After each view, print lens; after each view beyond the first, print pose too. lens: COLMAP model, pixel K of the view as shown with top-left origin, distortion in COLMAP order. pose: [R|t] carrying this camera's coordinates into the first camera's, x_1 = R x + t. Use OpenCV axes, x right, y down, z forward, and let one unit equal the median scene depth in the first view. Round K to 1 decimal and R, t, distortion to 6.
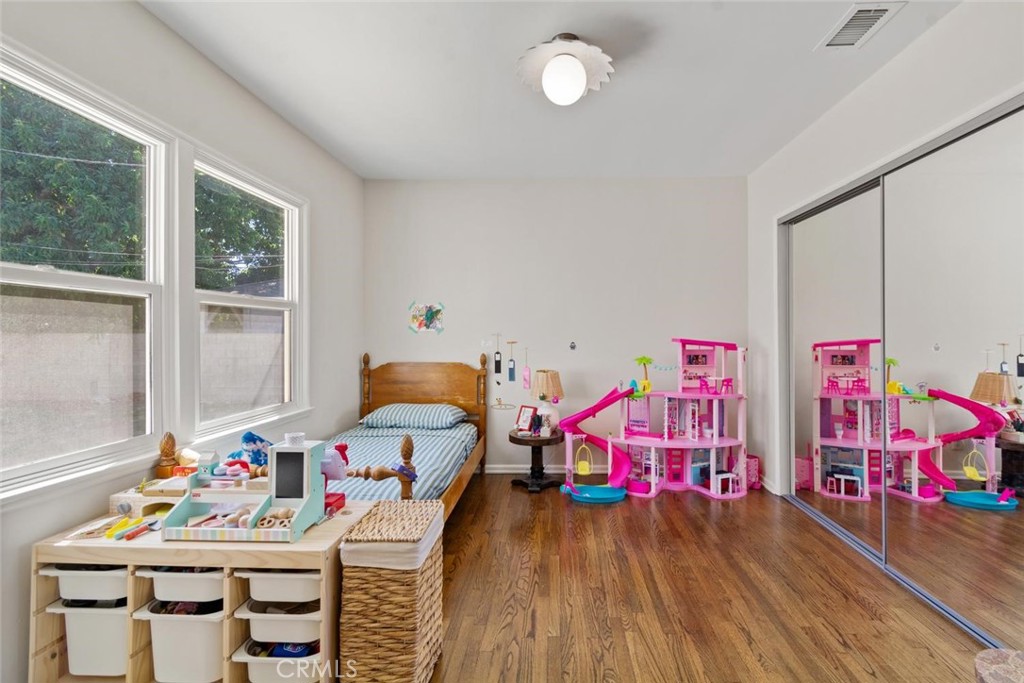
lens RADIAL K [[456.1, 0, 535.1], [0, 456.1, 334.6], [0, 0, 1]] dist [0.011178, -0.000717]
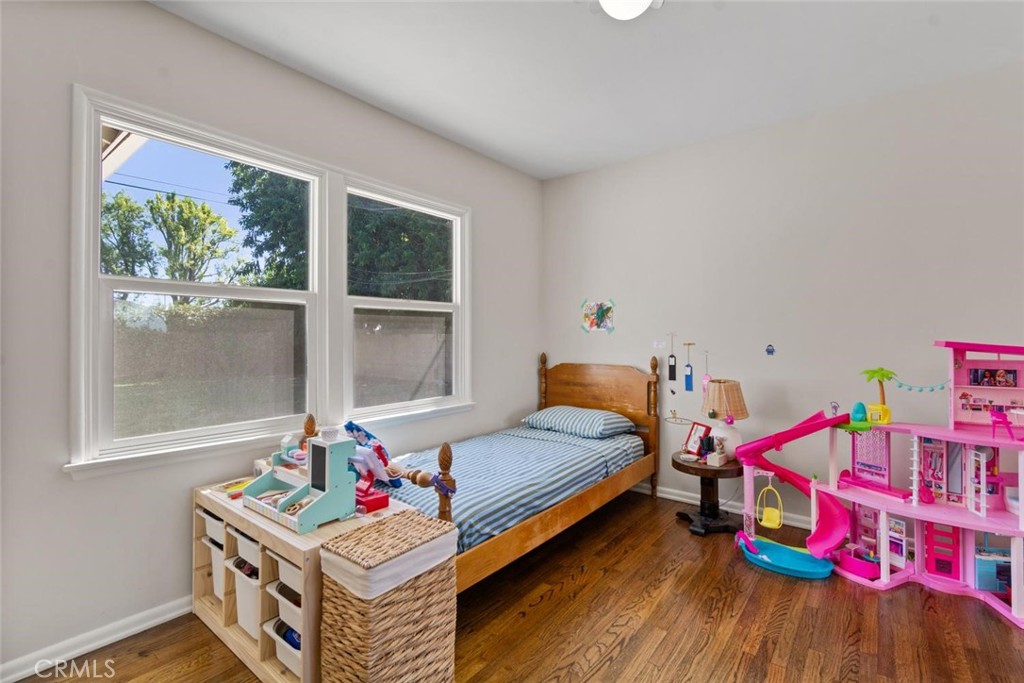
lens RADIAL K [[456.1, 0, 514.3], [0, 456.1, 335.1], [0, 0, 1]] dist [0.011178, -0.000717]
pose [[0.827125, 0.001542, -0.562016, 0.183008], [-0.001510, 0.999999, 0.000522, 0.001377], [0.562016, 0.000417, 0.827126, 0.169611]]
